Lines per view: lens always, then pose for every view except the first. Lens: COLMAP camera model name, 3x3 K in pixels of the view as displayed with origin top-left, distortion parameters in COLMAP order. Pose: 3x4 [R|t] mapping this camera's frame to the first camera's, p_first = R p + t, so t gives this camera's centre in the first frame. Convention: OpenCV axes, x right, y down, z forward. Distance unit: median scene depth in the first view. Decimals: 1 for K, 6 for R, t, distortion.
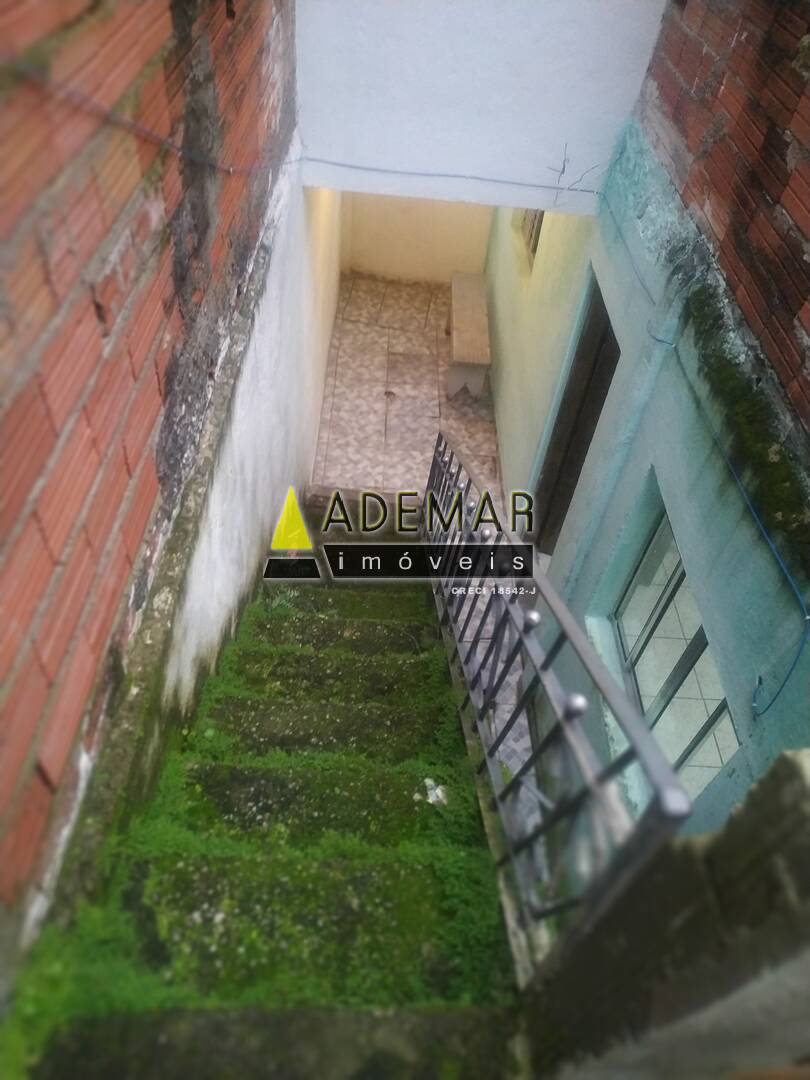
lens RADIAL K [[774.4, 0, 404.0], [0, 774.4, 538.5], [0, 0, 1]] dist [0.003333, -0.018731]
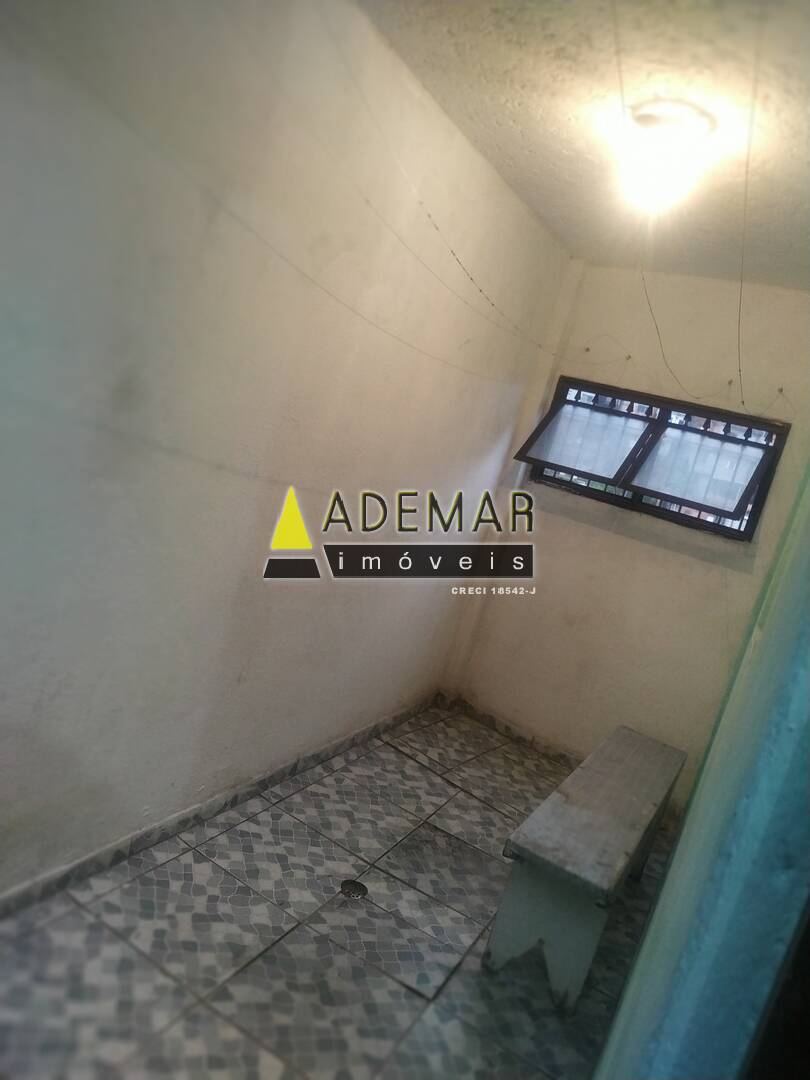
lens RADIAL K [[774.4, 0, 408.0], [0, 774.4, 542.3], [0, 0, 1]] dist [0.003333, -0.018731]
pose [[0.881633, 0.229345, -0.412462, 0.128666], [-0.448504, 0.679144, -0.581041, -0.090675], [0.146862, 0.697255, 0.701617, 0.612948]]
